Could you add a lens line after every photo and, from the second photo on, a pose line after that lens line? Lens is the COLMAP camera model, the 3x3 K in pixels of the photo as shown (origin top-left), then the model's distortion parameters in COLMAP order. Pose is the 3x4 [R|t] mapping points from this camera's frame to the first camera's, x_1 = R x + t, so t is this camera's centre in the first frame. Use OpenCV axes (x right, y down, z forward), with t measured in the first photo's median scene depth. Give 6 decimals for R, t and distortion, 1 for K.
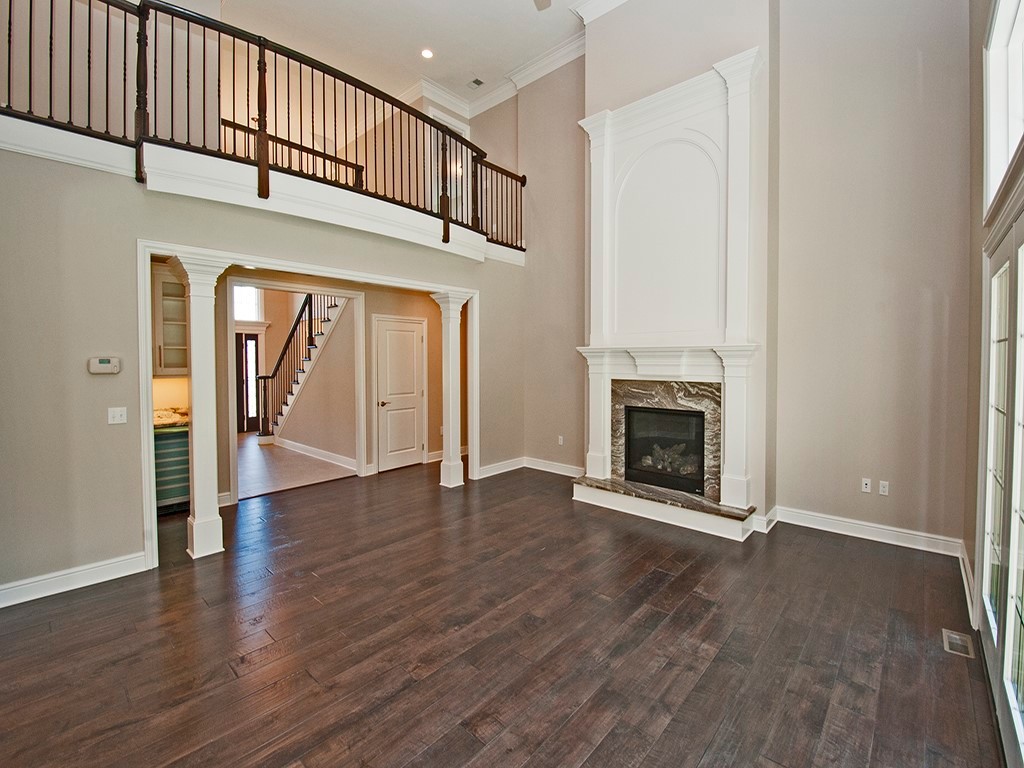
lens RADIAL K [[455.3, 0, 536.5], [0, 455.3, 367.6], [0, 0, 1]] dist [0.003074, -0.007558]
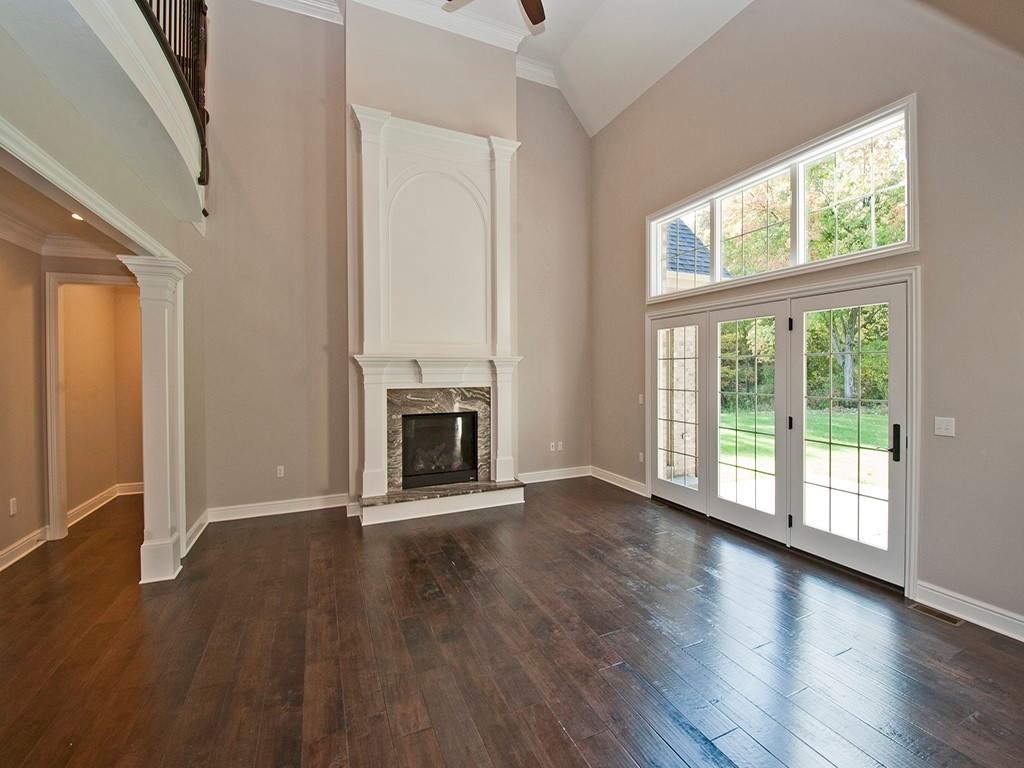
lens RADIAL K [[455.3, 0, 525.6], [0, 455.3, 368.7], [0, 0, 1]] dist [0.003074, -0.007558]
pose [[0.398876, -0.001526, 0.917003, -0.681990], [0.022528, 0.999713, -0.008136, -0.004342], [-0.916728, 0.023903, 0.398796, 0.385859]]
